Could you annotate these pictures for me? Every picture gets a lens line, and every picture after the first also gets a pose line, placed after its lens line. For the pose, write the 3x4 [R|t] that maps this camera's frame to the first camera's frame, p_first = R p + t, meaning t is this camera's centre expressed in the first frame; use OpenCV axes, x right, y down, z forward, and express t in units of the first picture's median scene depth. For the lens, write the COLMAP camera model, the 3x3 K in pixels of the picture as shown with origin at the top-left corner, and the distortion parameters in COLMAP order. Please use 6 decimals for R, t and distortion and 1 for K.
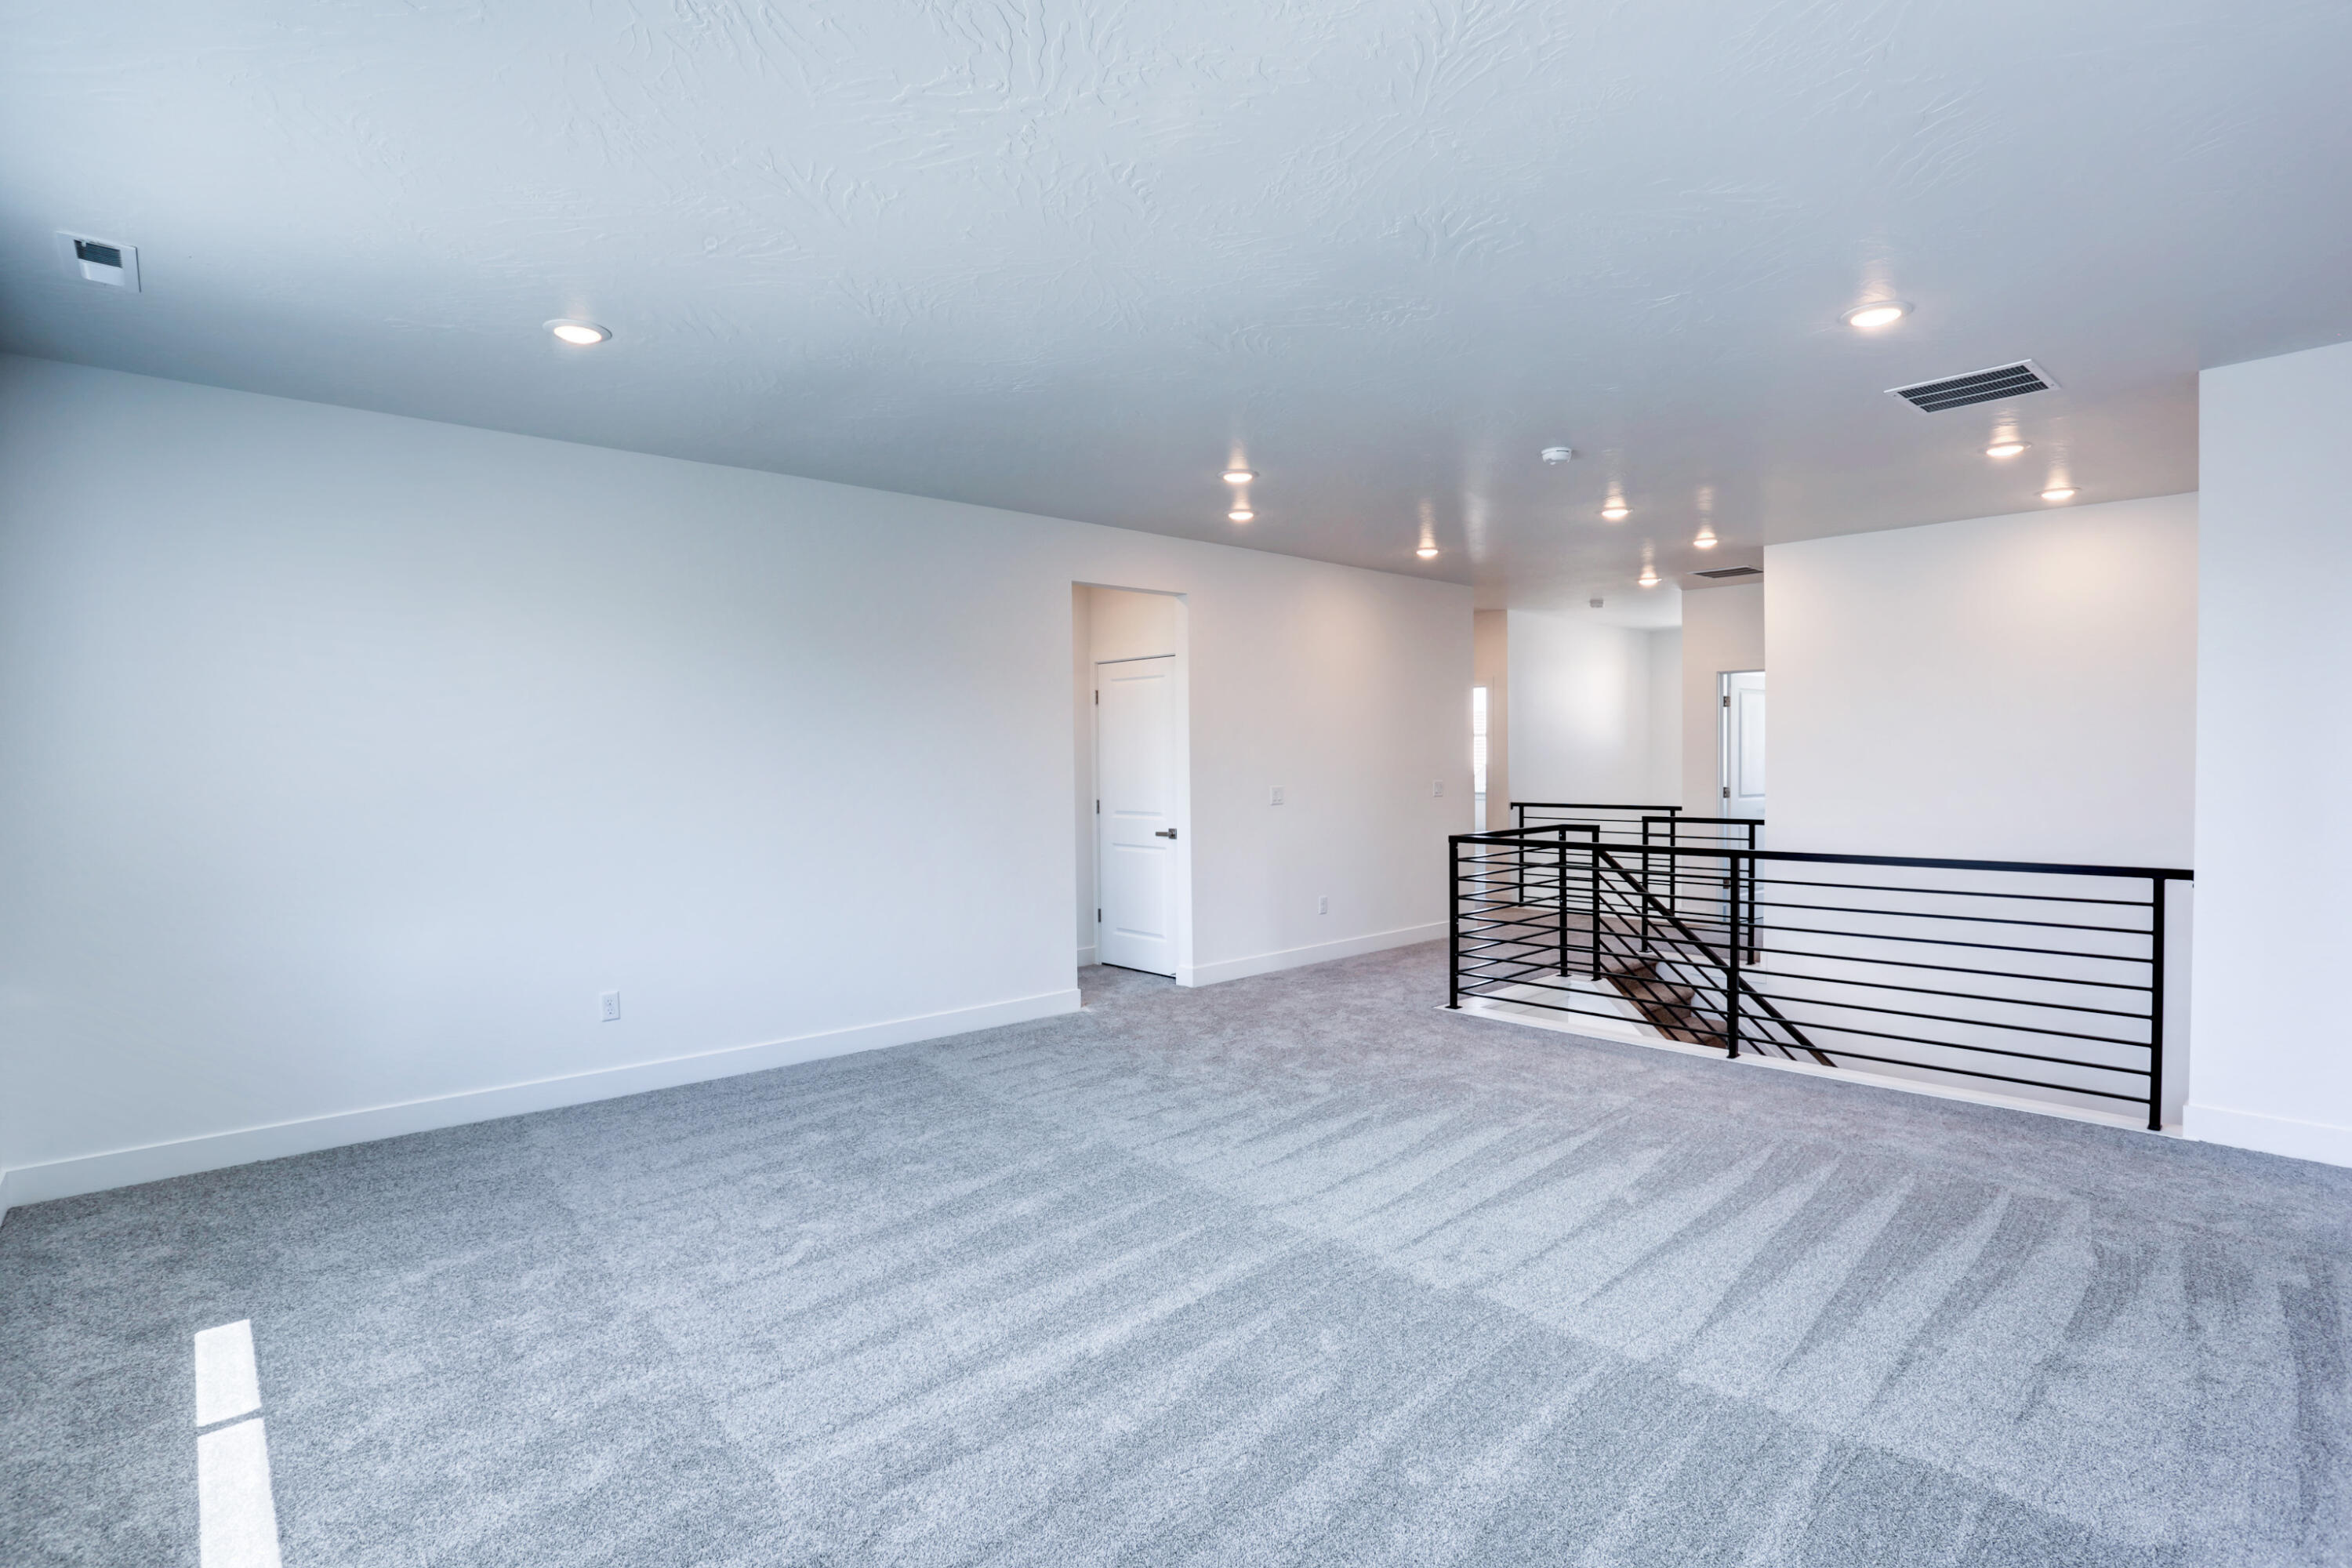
lens RADIAL K [[1147.4, 0, 1168.9], [0, 1147.4, 775.6], [0, 0, 1]] dist [-0.060827, 0.022380]
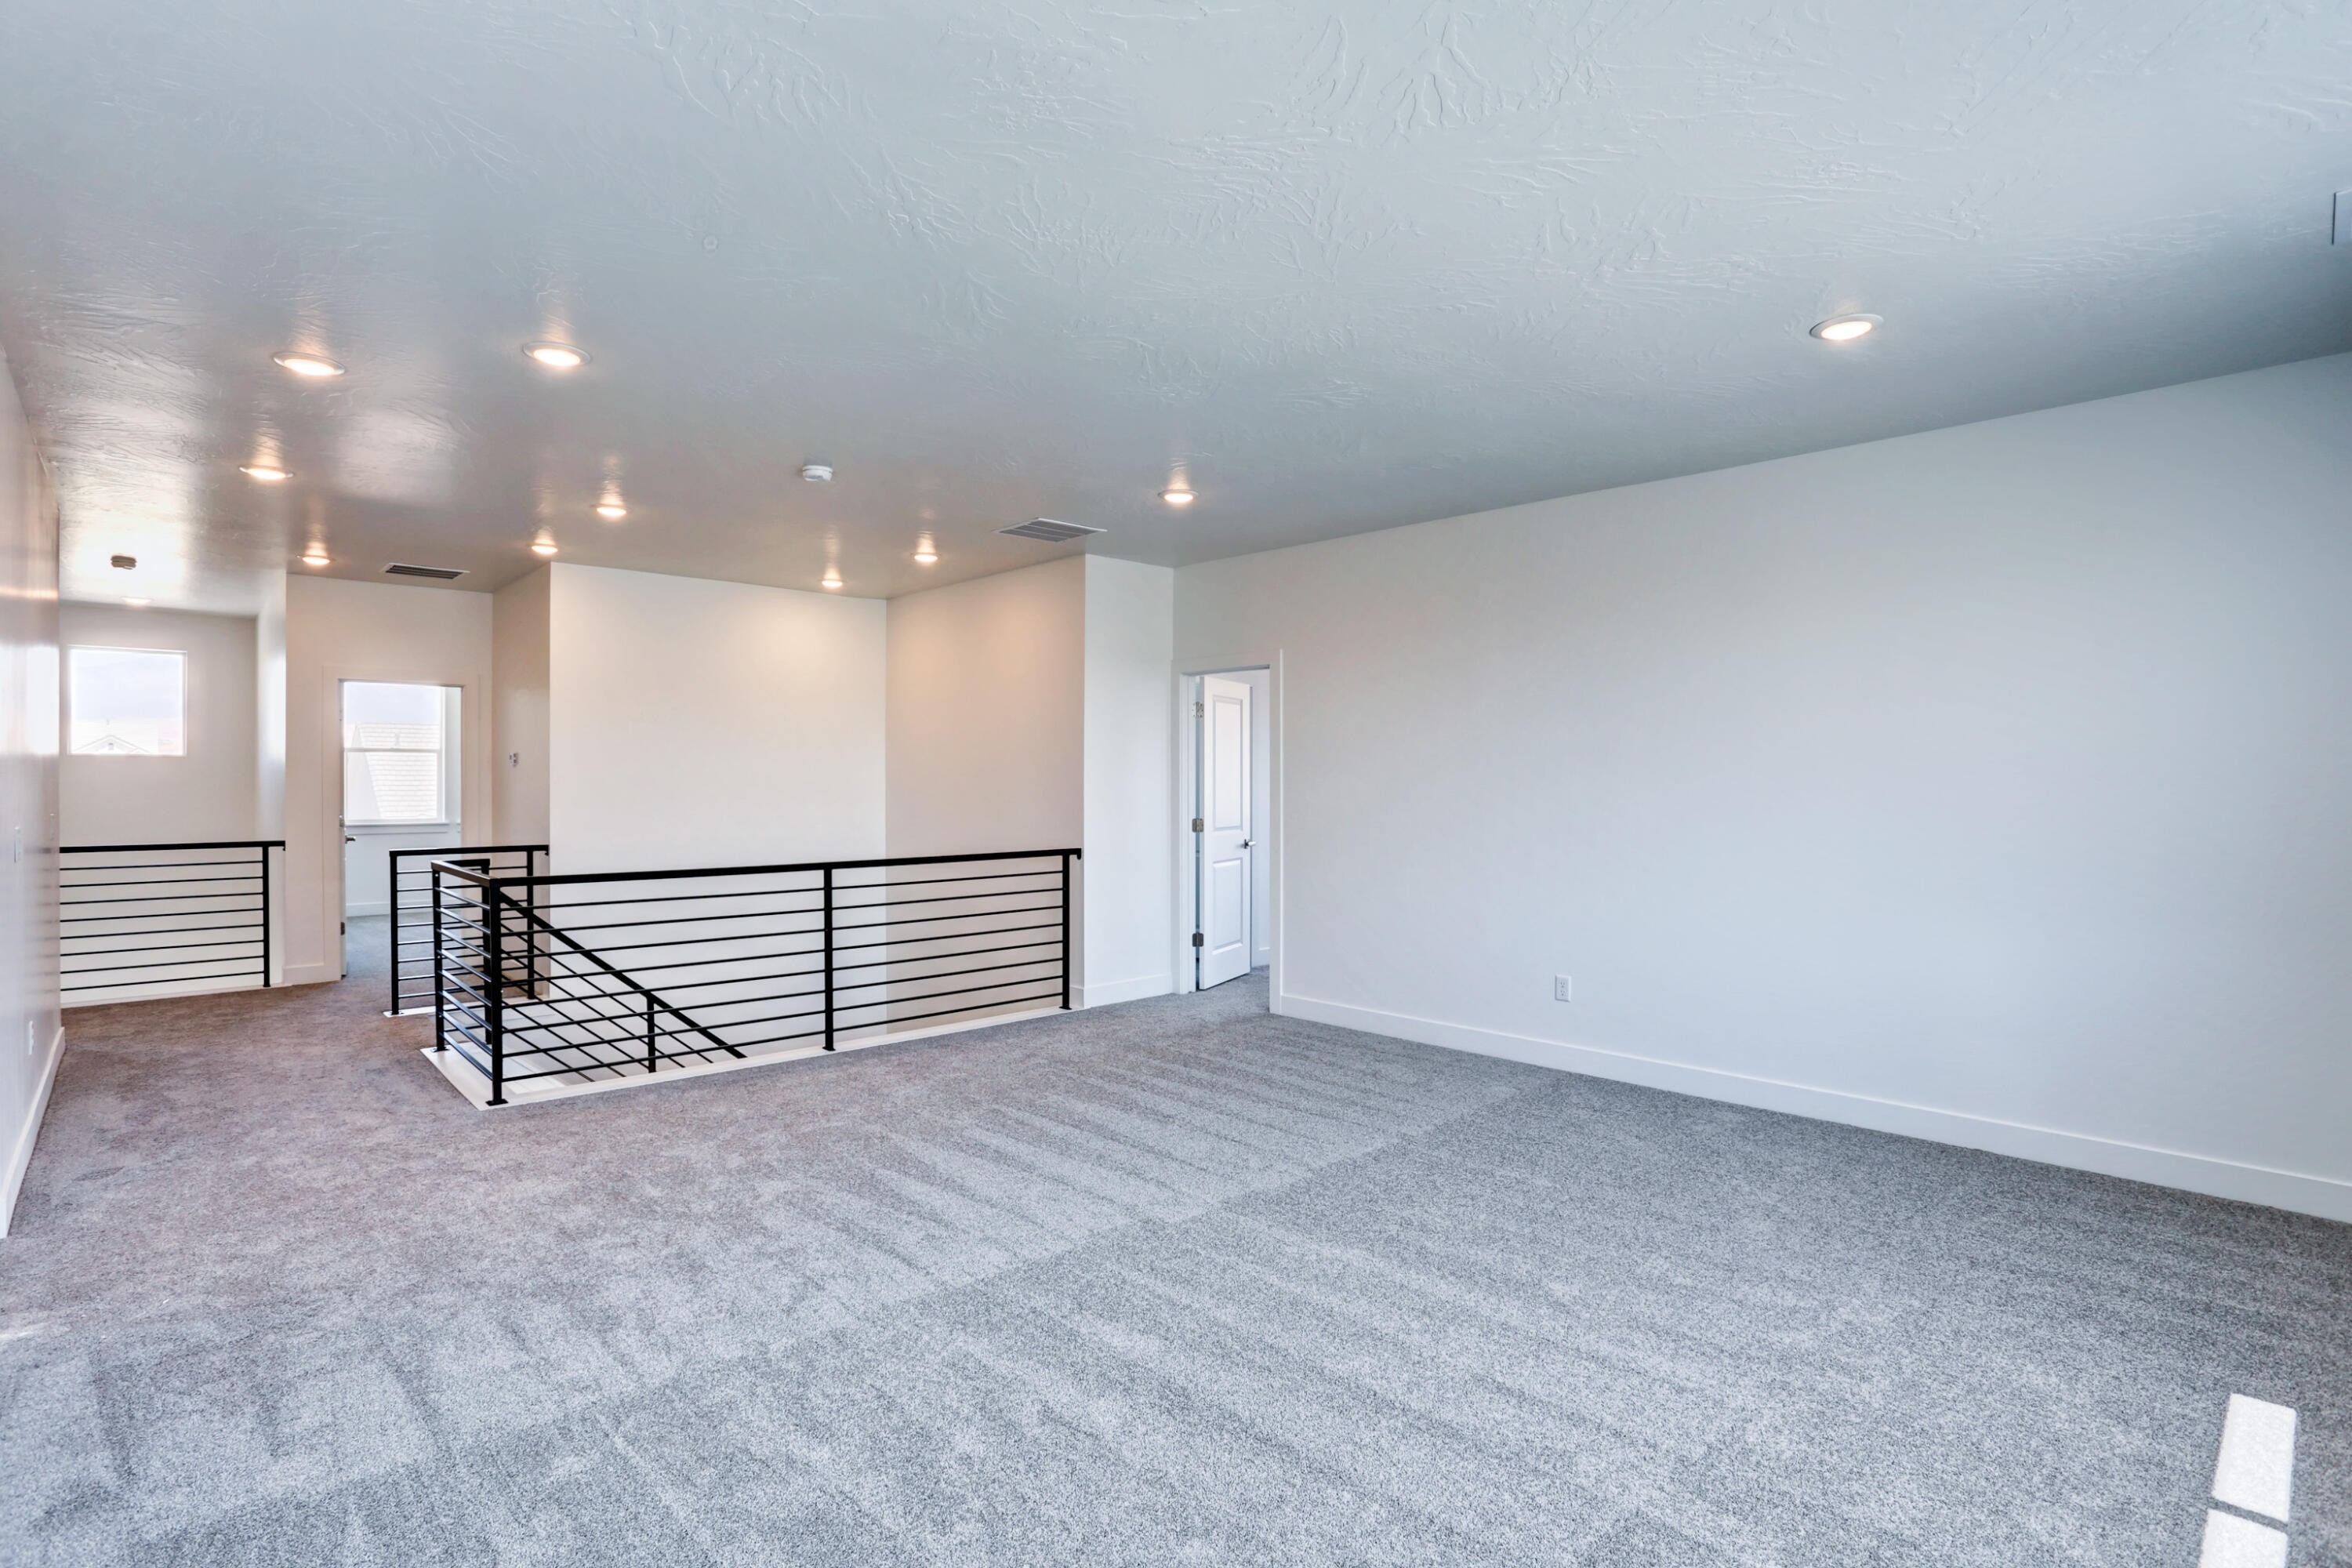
lens RADIAL K [[1147.4, 0, 1165.0], [0, 1147.4, 785.8], [0, 0, 1]] dist [-0.060827, 0.022380]
pose [[-0.016888, 0.003851, 0.999850, -0.550936], [0.012004, 0.999921, -0.003649, -0.001442], [-0.999785, 0.011941, -0.016933, 0.601754]]
